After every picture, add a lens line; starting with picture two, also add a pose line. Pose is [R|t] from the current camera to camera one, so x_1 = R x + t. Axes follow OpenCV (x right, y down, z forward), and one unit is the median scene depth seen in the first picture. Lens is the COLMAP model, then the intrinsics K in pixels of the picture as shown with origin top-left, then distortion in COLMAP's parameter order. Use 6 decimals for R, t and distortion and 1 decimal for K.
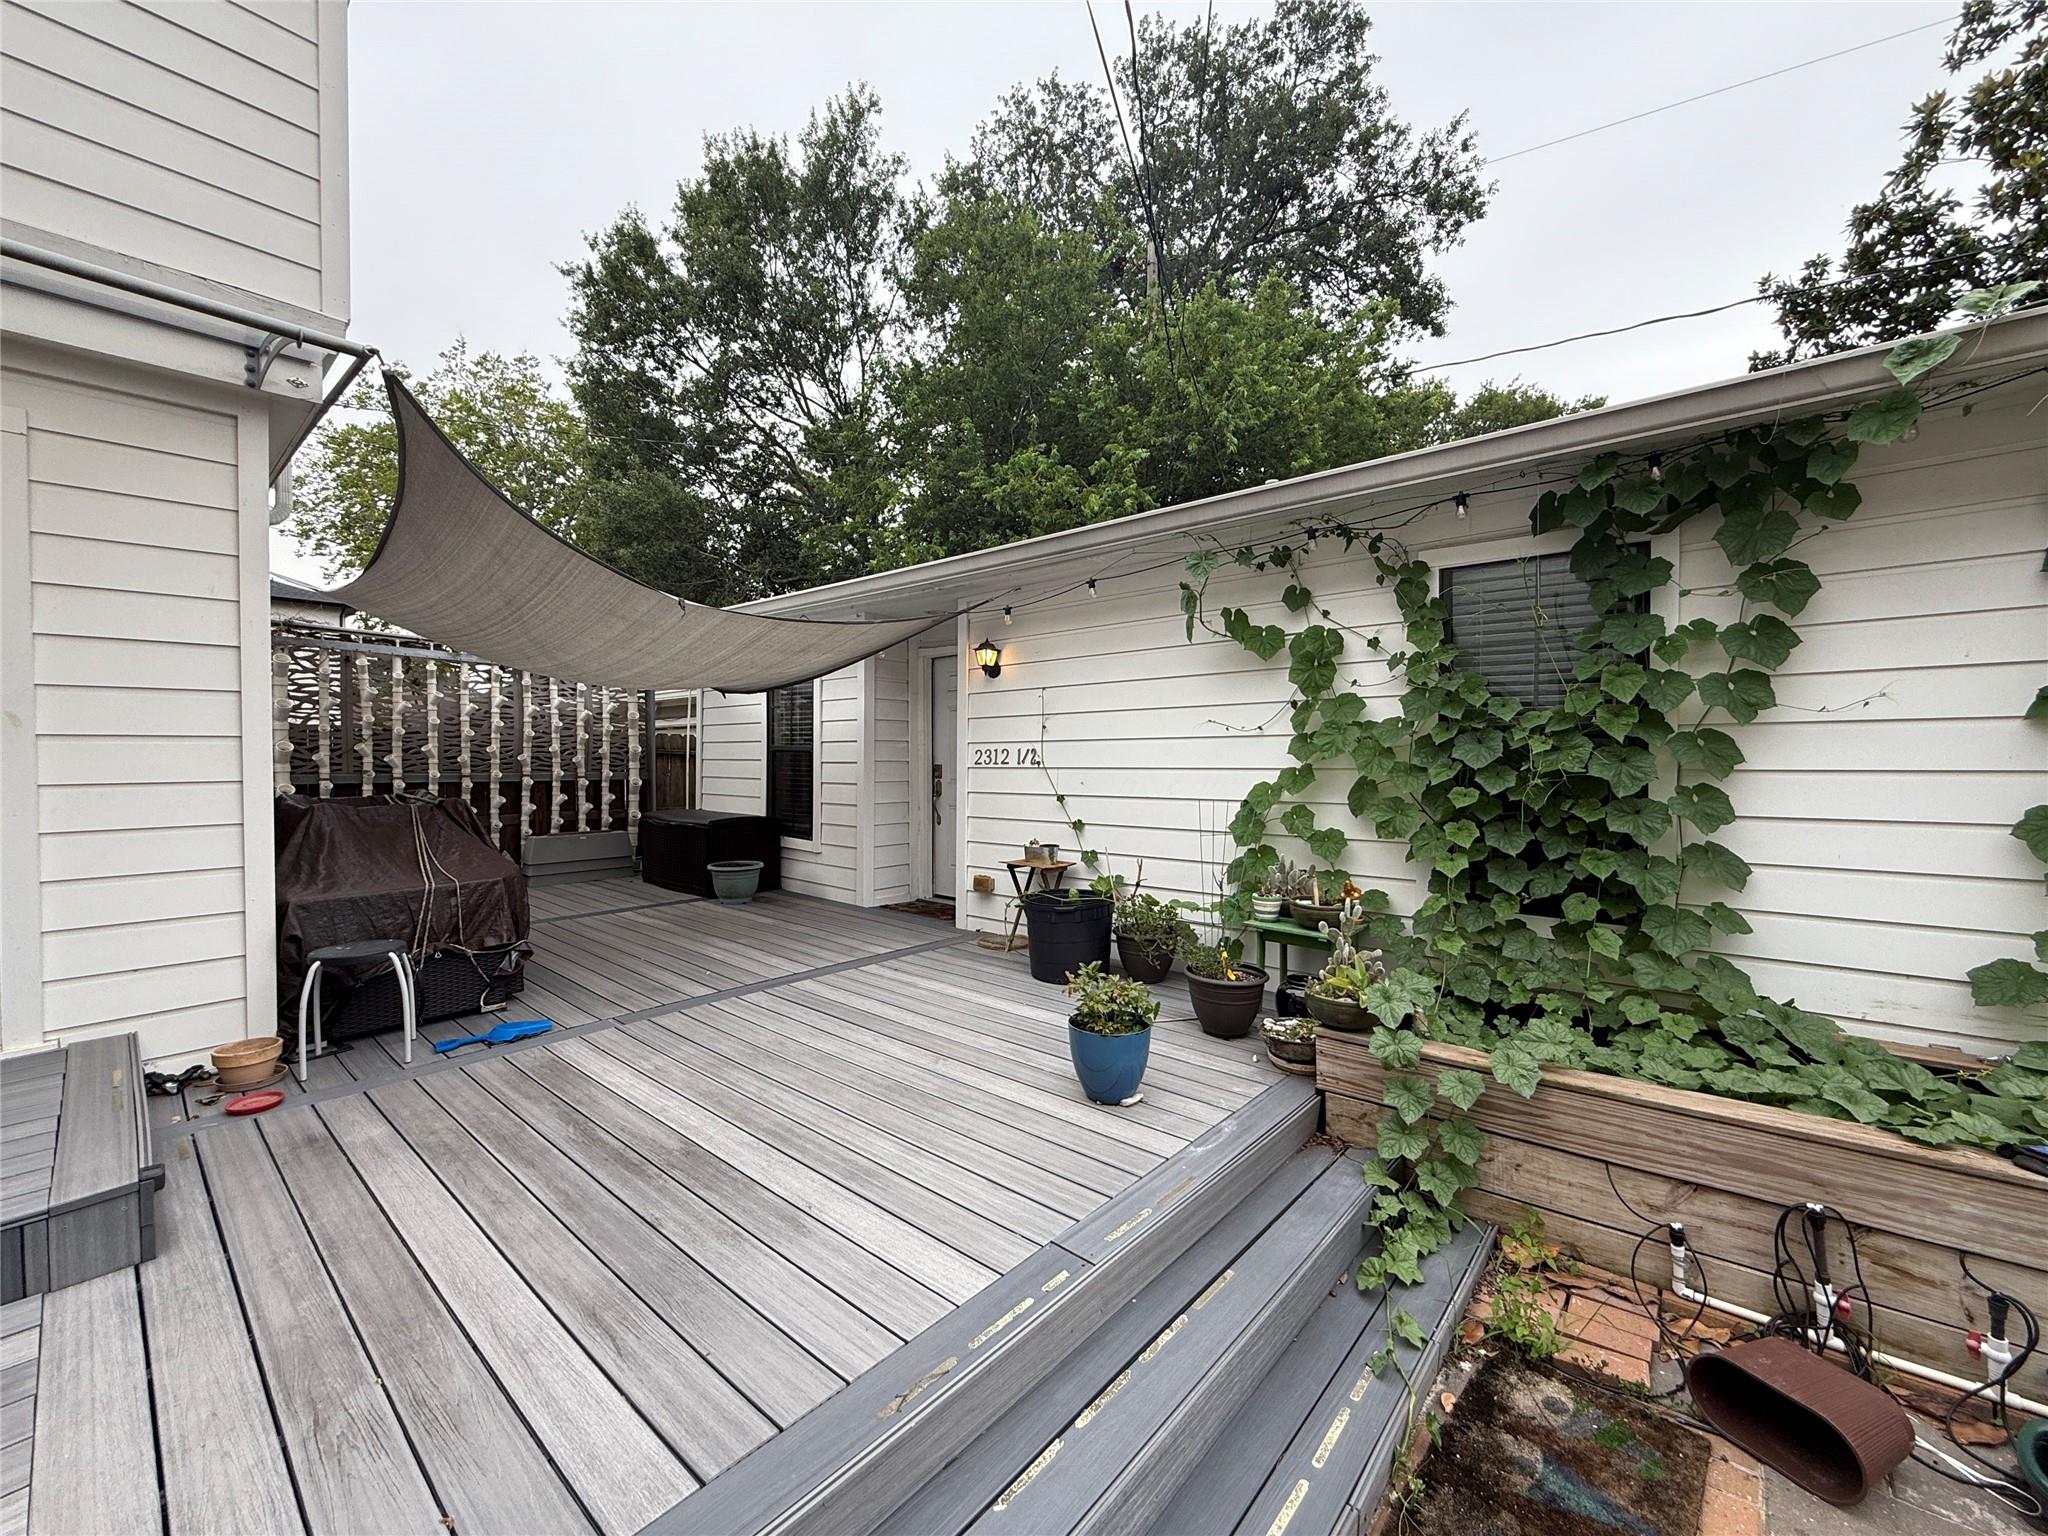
lens RADIAL K [[818.7, 0, 1026.0], [0, 818.7, 772.8], [0, 0, 1]] dist [-0.000063, 0.000443]
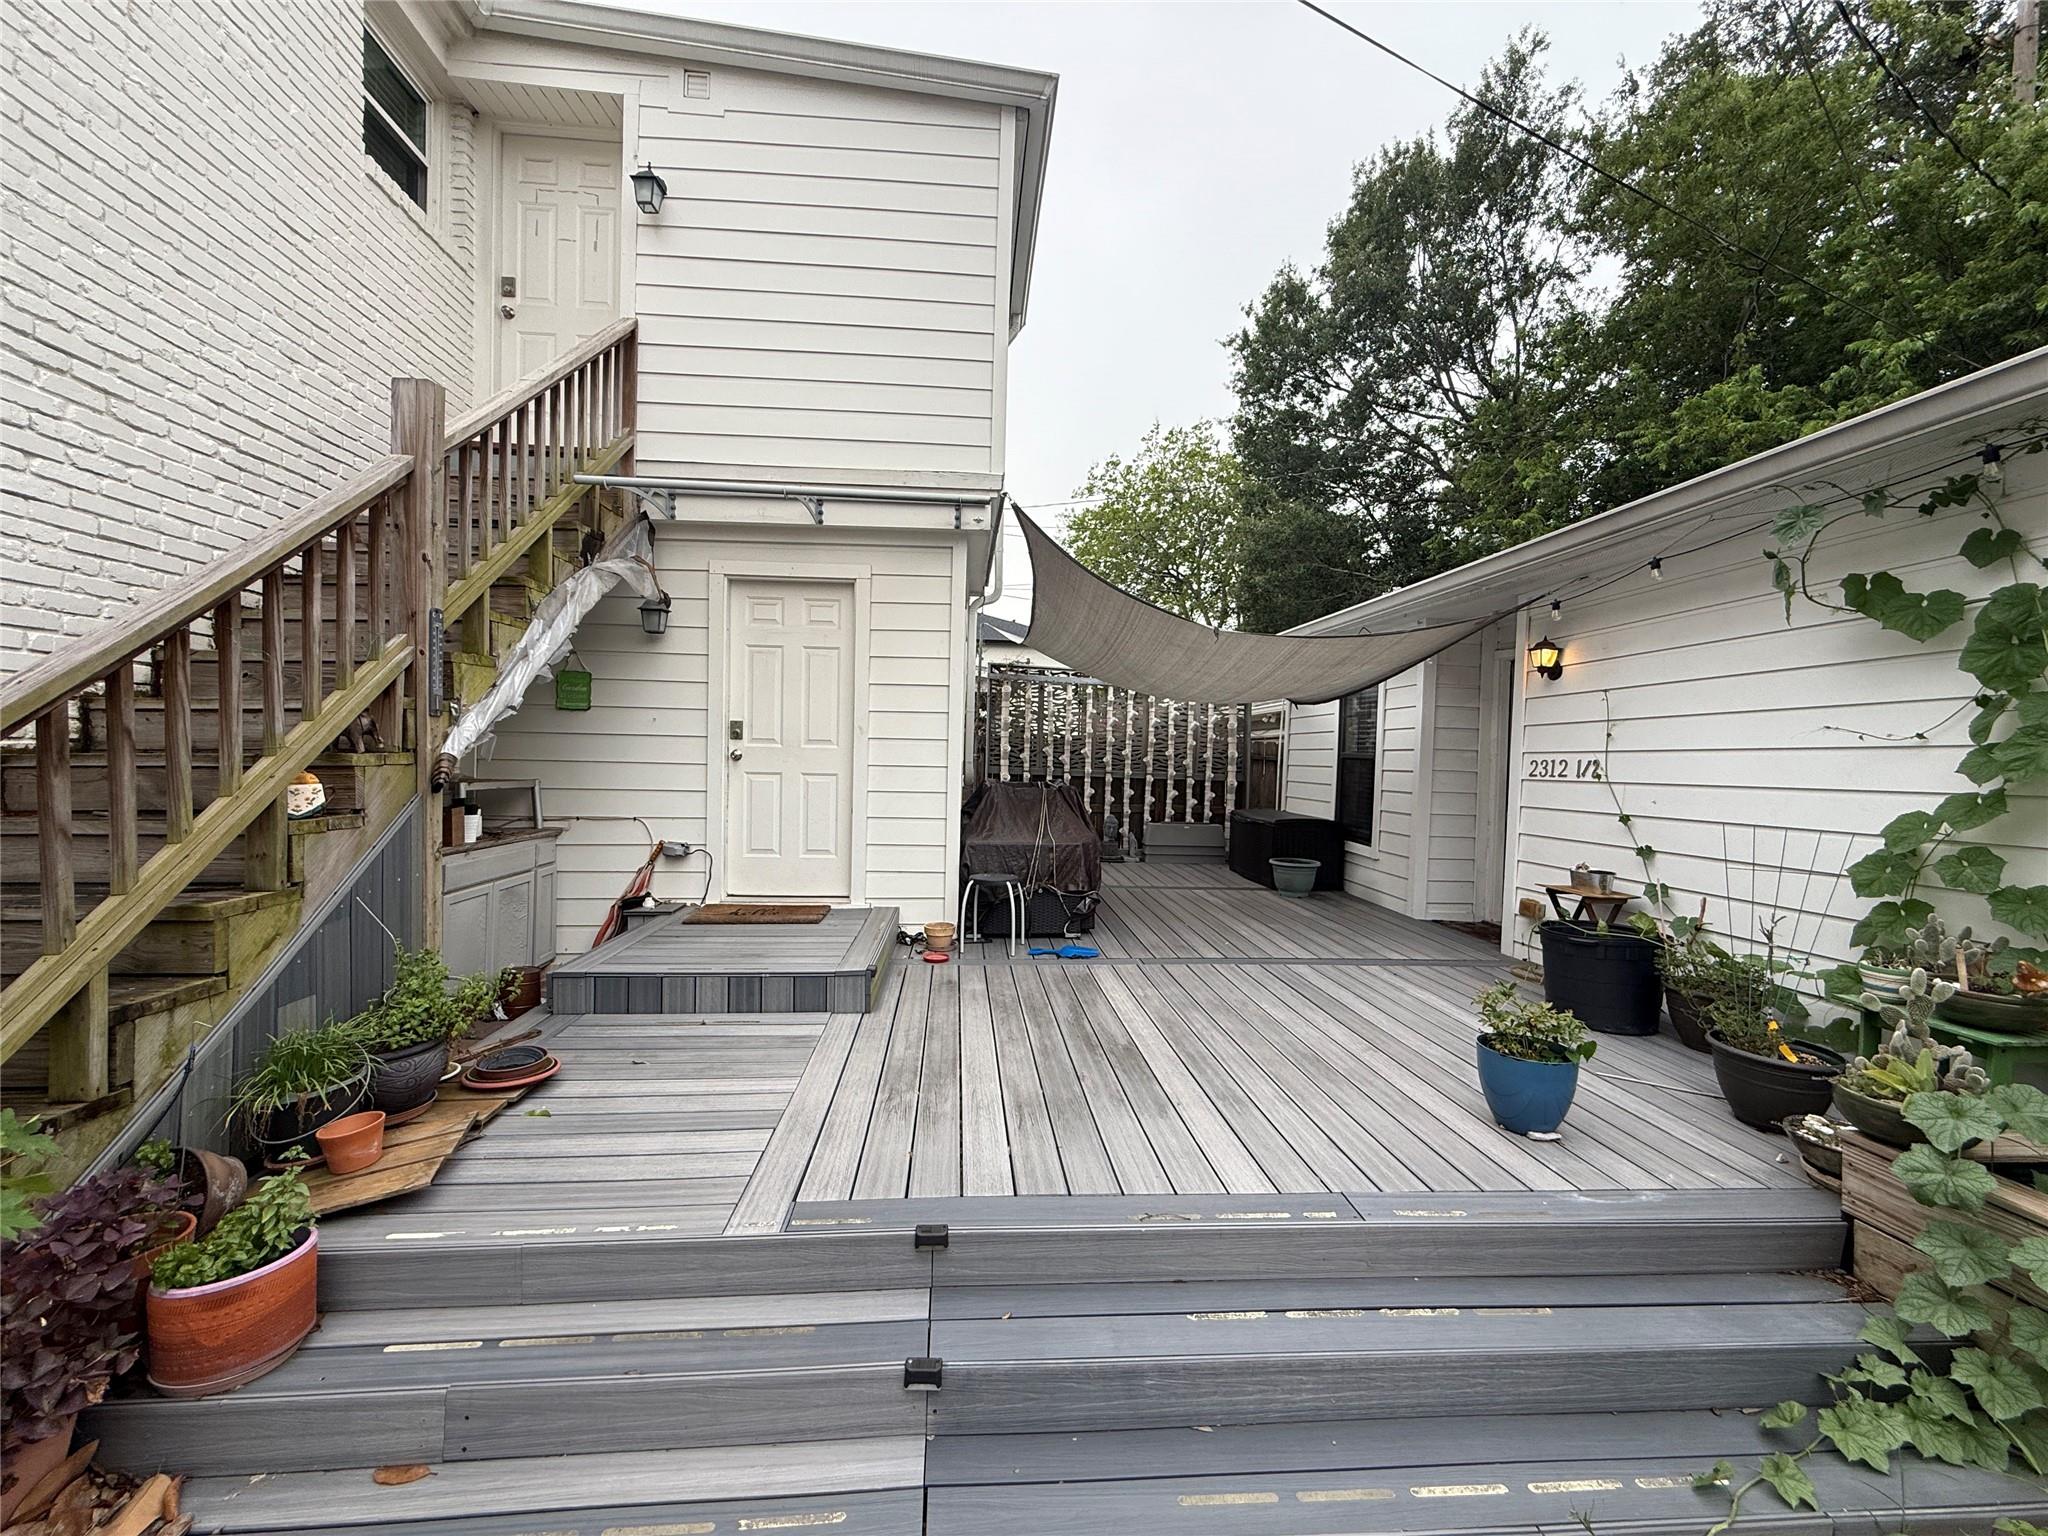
lens RADIAL K [[818.7, 0, 1018.8], [0, 818.7, 771.9], [0, 0, 1]] dist [-0.000063, 0.000443]
pose [[0.711309, 0.032604, -0.702123, 0.224876], [-0.042148, 0.999105, 0.003695, 0.006941], [0.701614, 0.026965, 0.712046, -0.055452]]
